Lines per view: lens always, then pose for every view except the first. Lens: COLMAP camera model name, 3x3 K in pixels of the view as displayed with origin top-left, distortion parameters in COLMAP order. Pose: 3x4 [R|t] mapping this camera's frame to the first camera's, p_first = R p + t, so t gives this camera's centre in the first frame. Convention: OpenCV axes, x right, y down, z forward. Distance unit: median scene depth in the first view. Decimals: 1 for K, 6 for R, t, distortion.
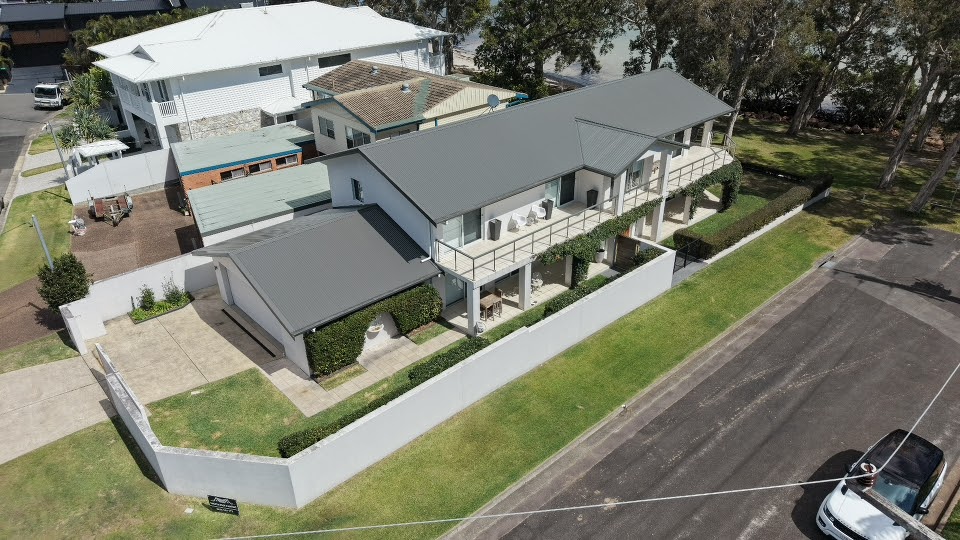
lens RADIAL K [[652.0, 0, 480.0], [0, 652.0, 270.0], [0, 0, 1]] dist [0.042739, -0.065470]
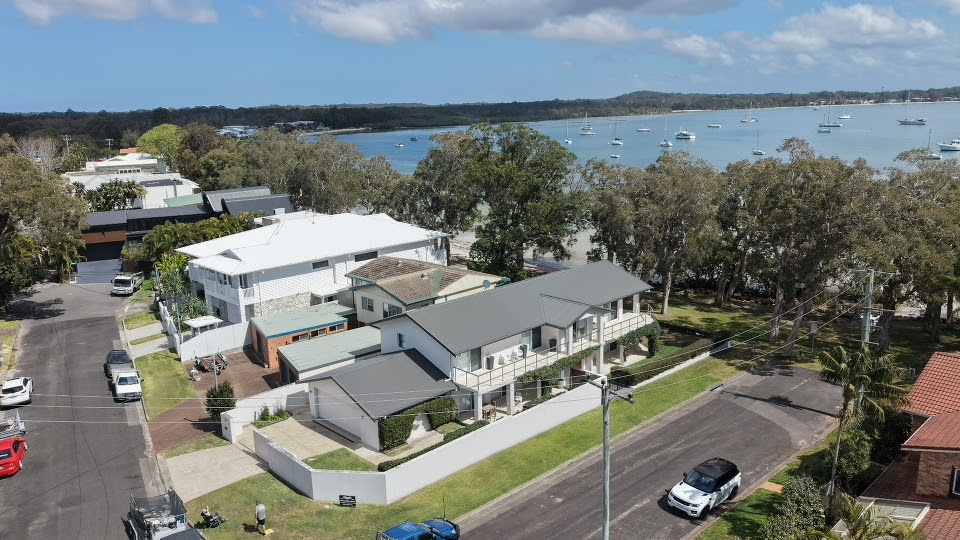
lens RADIAL K [[652.0, 0, 480.0], [0, 652.0, 270.0], [0, 0, 1]] dist [0.042739, -0.065470]
pose [[0.999730, -0.015646, 0.017178, -0.018295], [0.019676, 0.963283, -0.267766, 0.103231], [-0.012358, 0.268031, 0.963331, -0.417282]]
